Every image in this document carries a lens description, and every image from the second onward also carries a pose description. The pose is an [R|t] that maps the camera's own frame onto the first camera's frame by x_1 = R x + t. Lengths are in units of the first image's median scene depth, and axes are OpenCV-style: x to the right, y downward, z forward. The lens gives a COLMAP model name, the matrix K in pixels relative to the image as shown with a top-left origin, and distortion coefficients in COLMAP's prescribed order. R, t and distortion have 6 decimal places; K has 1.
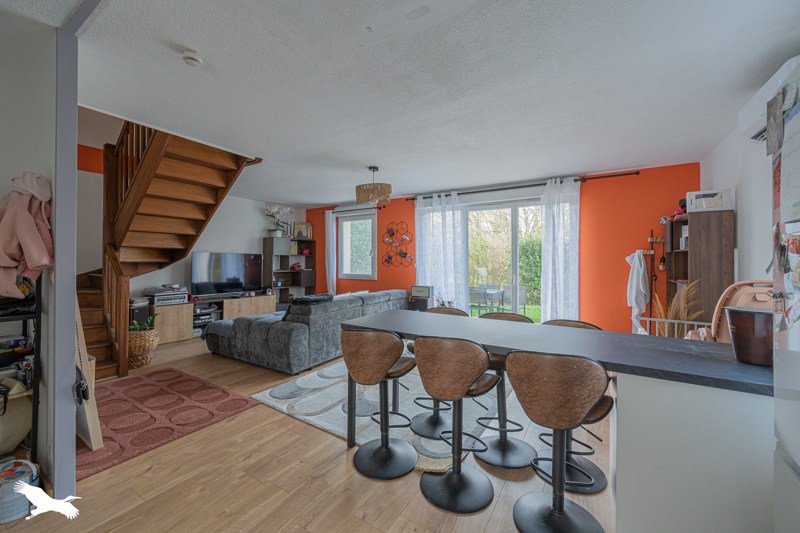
lens RADIAL K [[310.3, 0, 400.0], [0, 310.3, 266.5], [0, 0, 1]] dist [-0.001049, -0.000160]
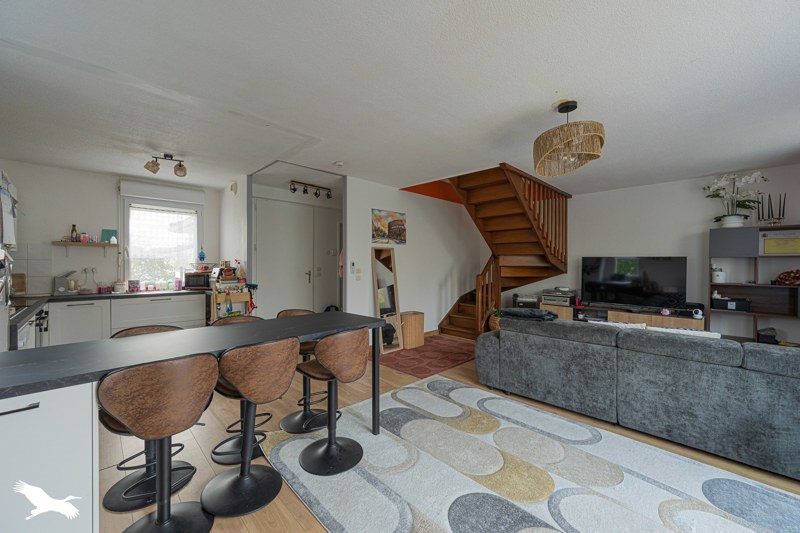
lens RADIAL K [[310.3, 0, 400.0], [0, 310.3, 266.5], [0, 0, 1]] dist [-0.001049, -0.000160]
pose [[-0.231744, -0.001034, -0.972776, 0.670092], [-0.023833, 0.999705, 0.004615, -0.011112], [0.972485, 0.024253, -0.231700, 1.012196]]
